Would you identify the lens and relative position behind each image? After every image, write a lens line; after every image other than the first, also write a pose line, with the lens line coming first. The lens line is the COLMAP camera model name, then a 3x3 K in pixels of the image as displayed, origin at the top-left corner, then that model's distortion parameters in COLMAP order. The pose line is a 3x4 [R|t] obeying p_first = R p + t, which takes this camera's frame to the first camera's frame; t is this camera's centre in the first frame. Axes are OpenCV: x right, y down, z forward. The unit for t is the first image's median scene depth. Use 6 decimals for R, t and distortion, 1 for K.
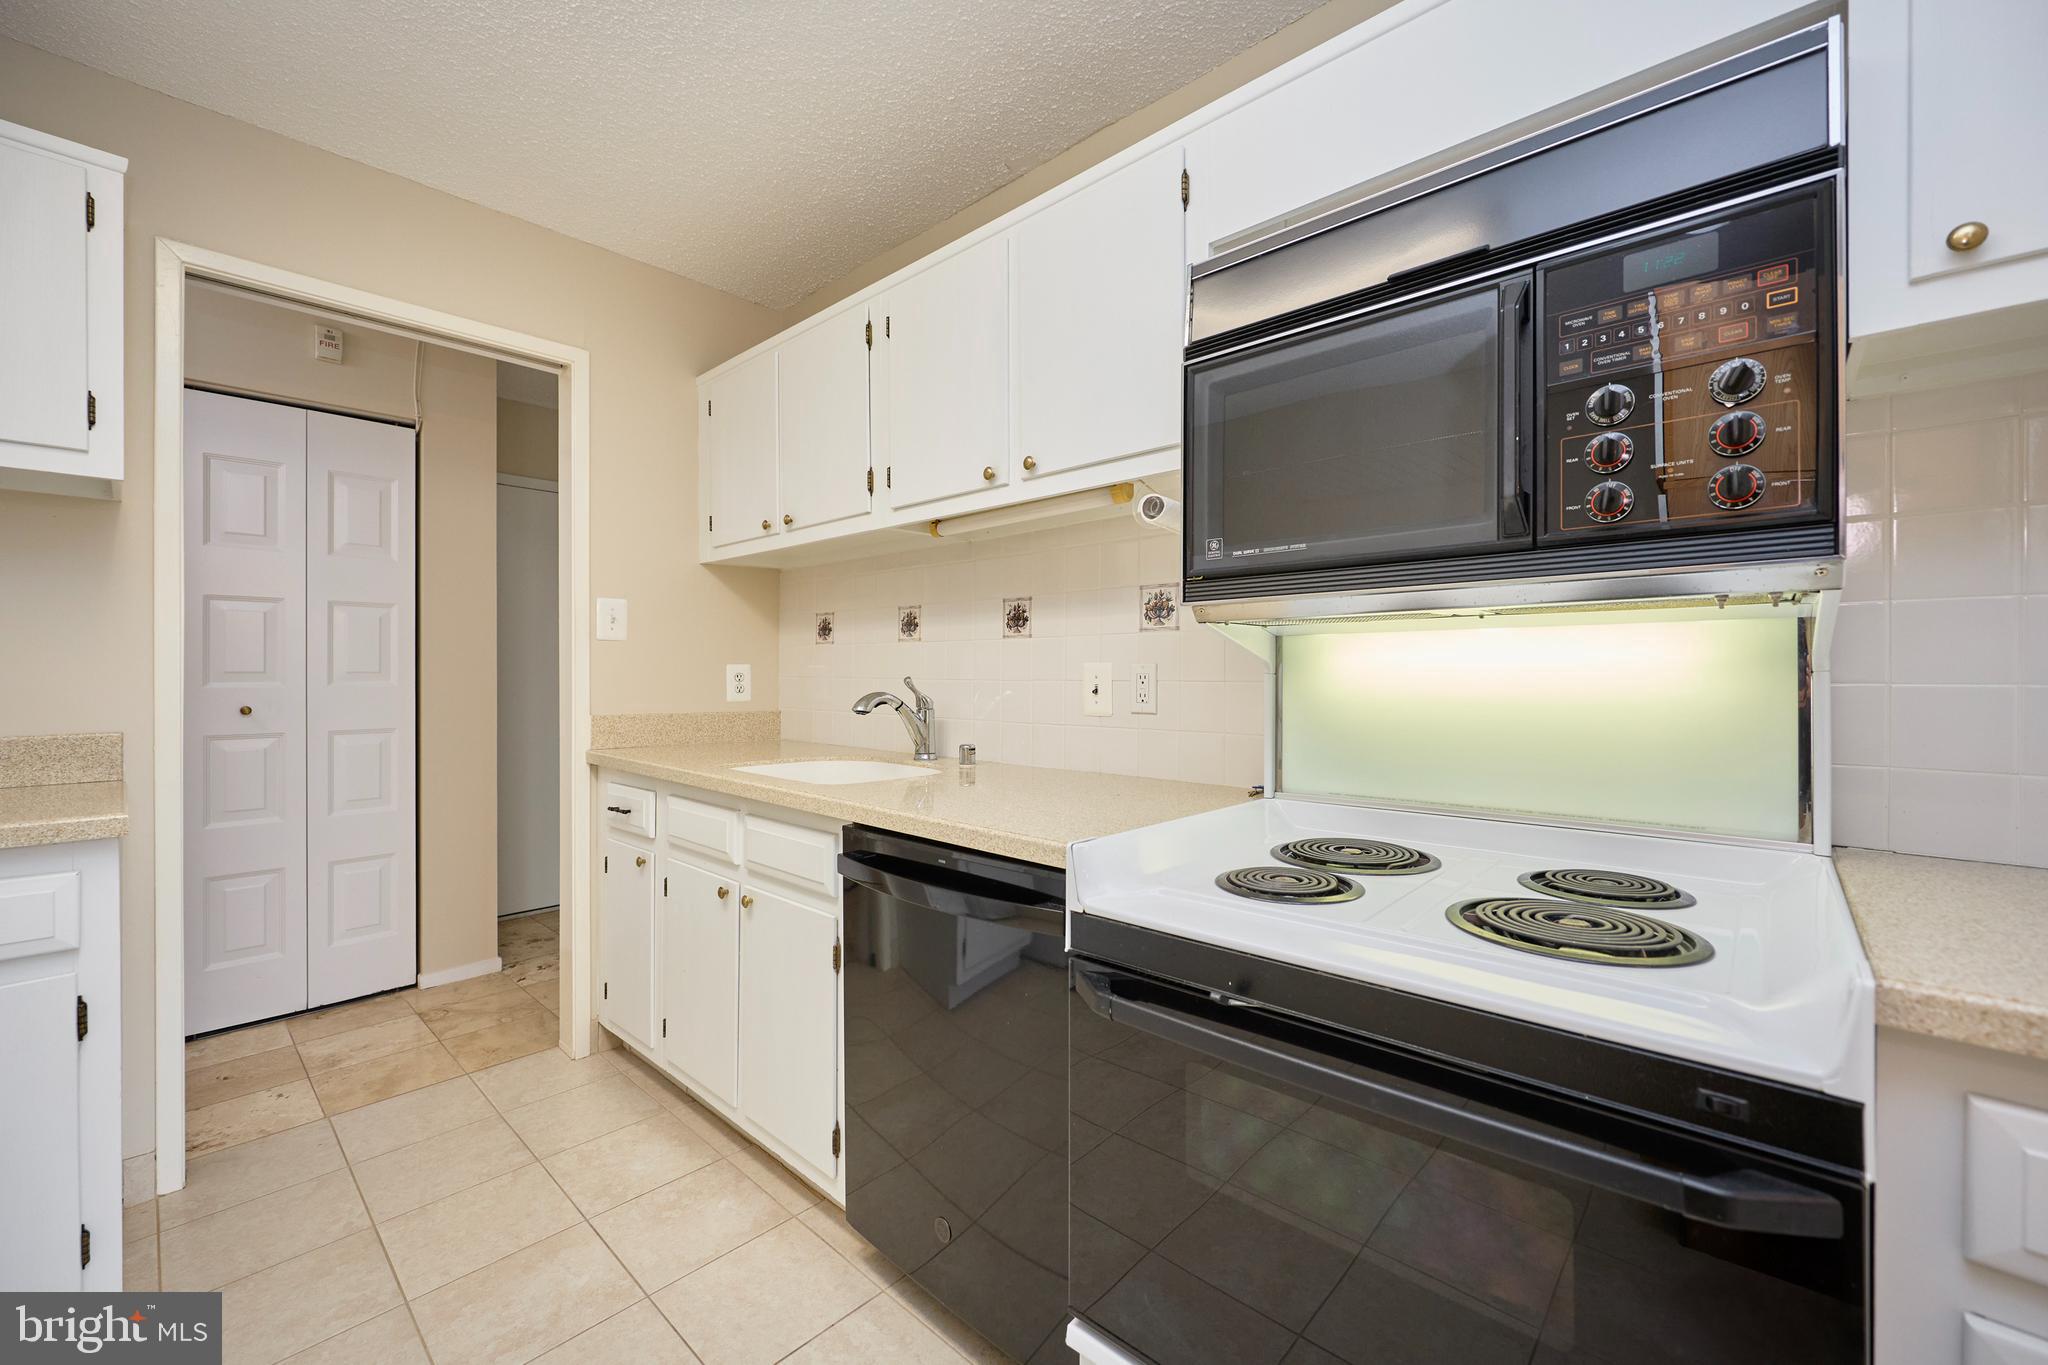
lens RADIAL K [[853.0, 0, 1077.5], [0, 853.0, 698.9], [0, 0, 1]] dist [0.010974, -0.000227]
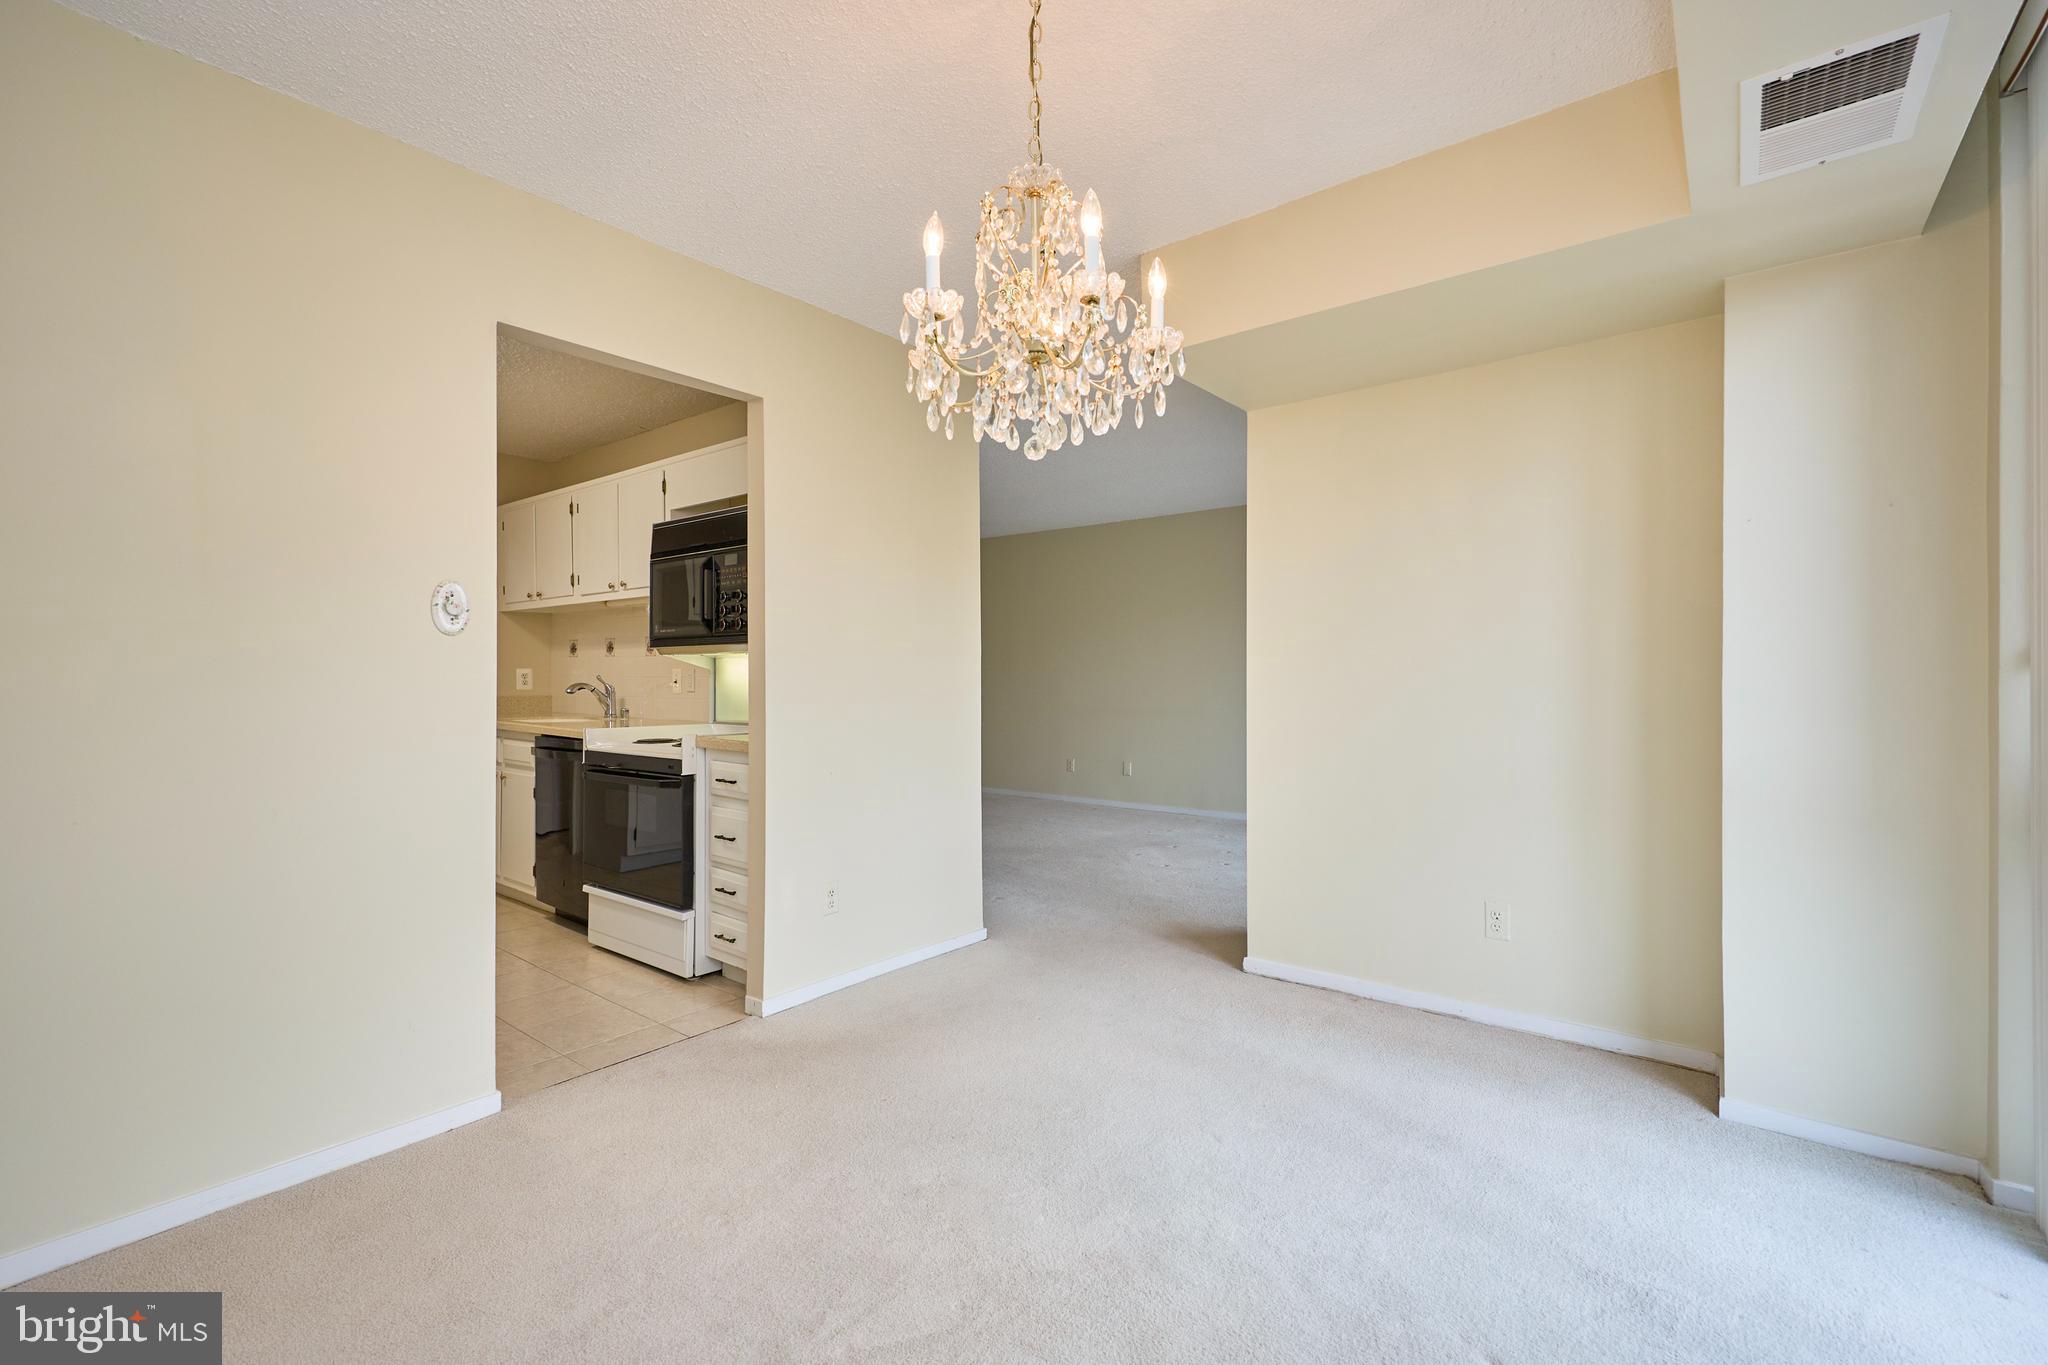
lens RADIAL K [[889.6, 0, 1025.6], [0, 889.6, 699.3], [0, 0, 1]] dist [0.004163, 0.000122]
pose [[0.999008, 0.004274, 0.044327, 0.718400], [-0.003900, 0.999956, -0.008534, 0.044583], [-0.044361, 0.008353, 0.998981, -1.132039]]
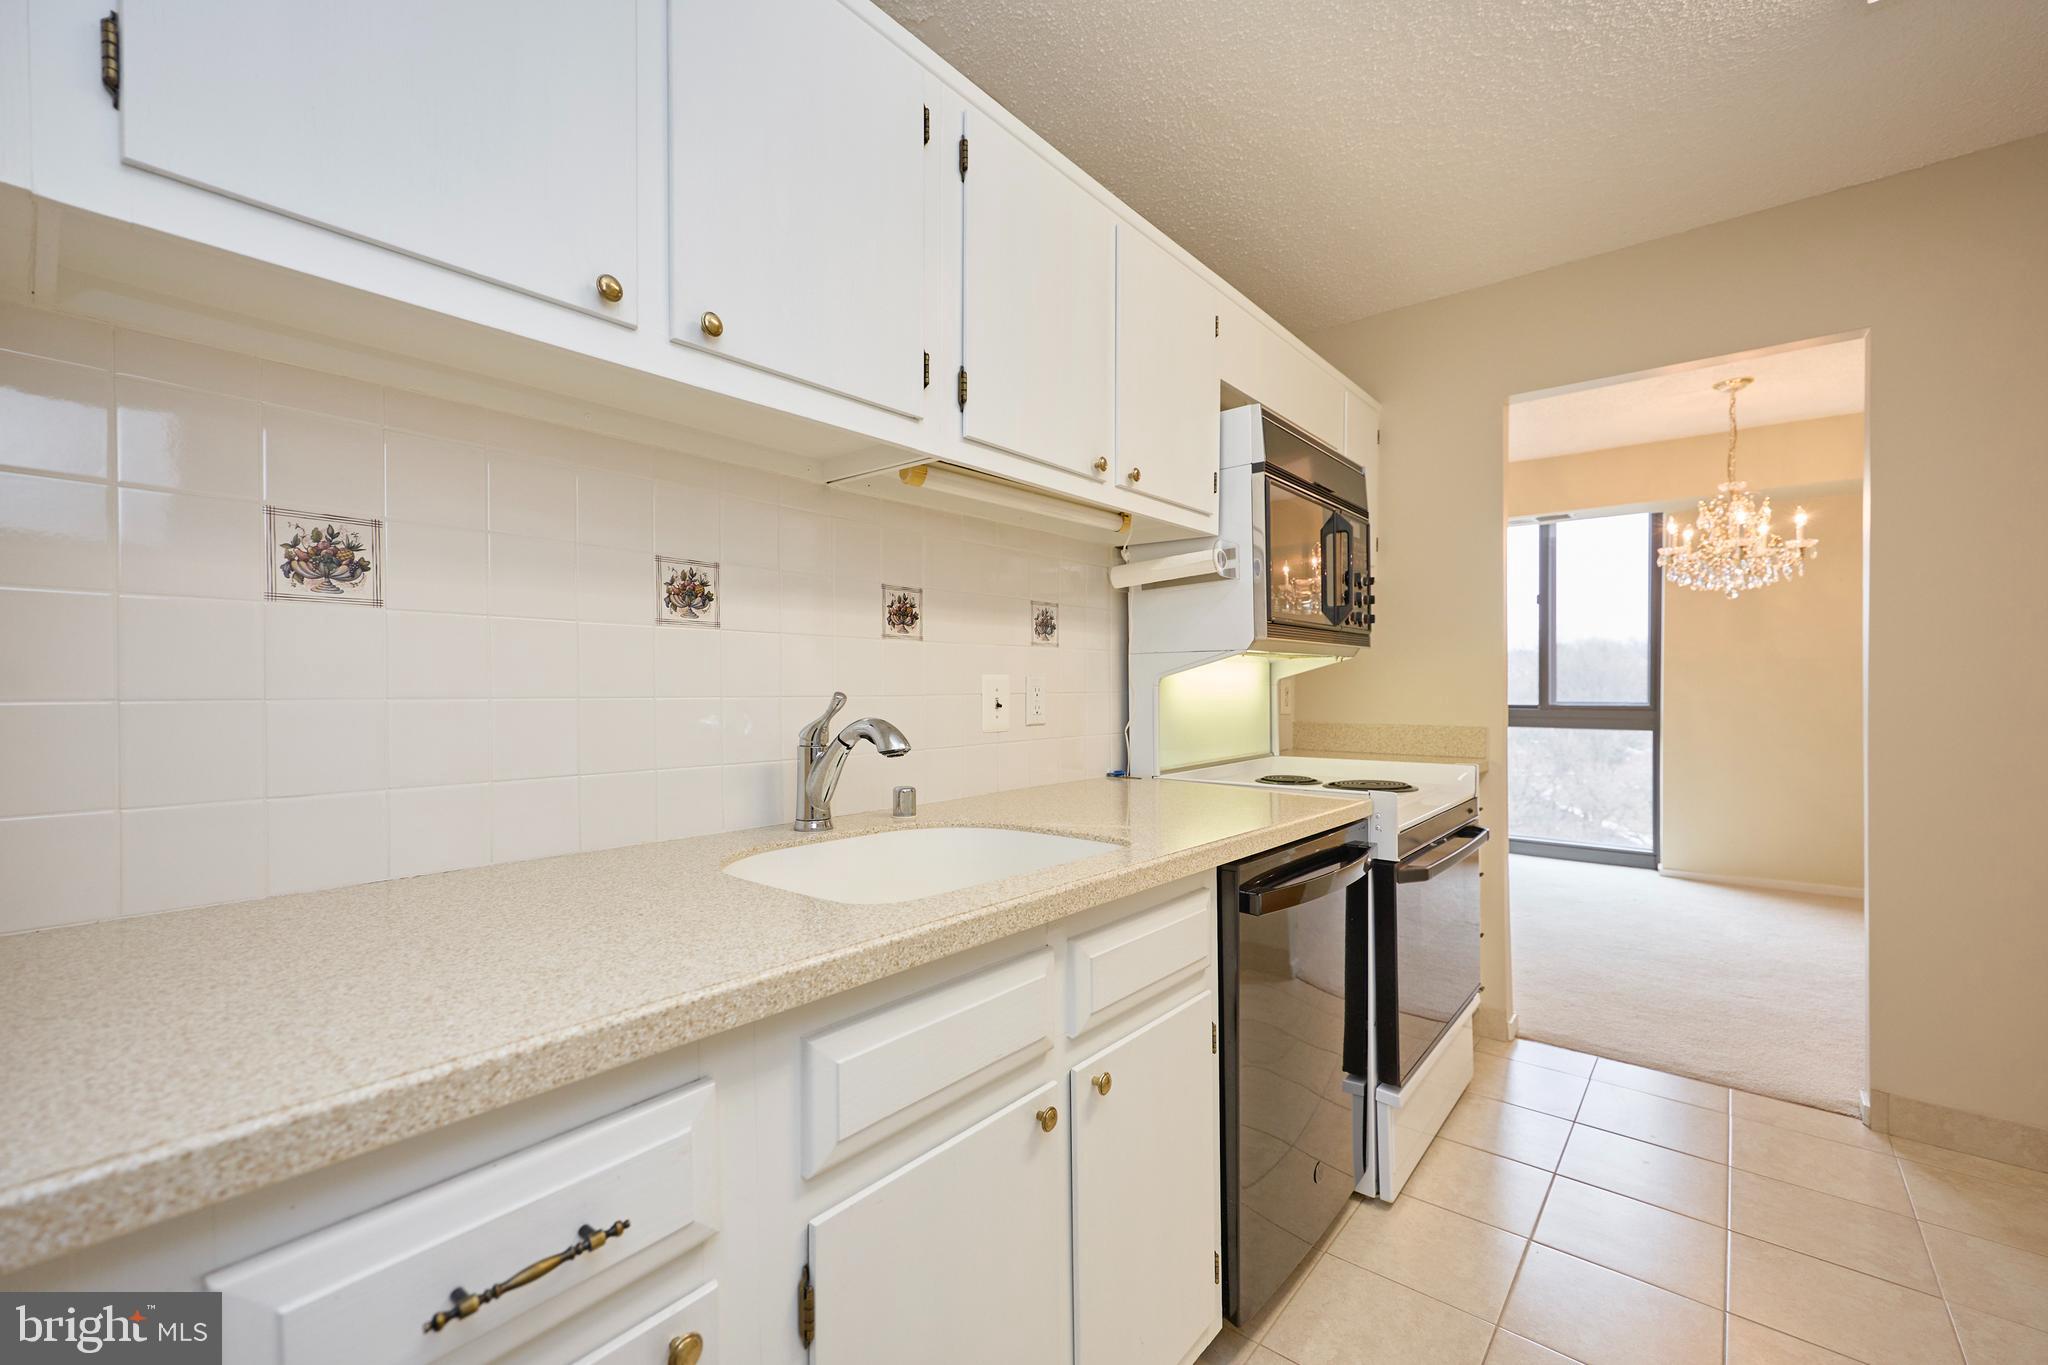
lens RADIAL K [[853.0, 0, 1024.2], [0, 853.0, 699.7], [0, 0, 1]] dist [0.010974, -0.000227]
pose [[-0.025938, -0.023121, 0.999396, -0.840004], [0.013305, 0.999636, 0.023472, -0.035670], [-0.999575, 0.013905, -0.025621, 0.928709]]
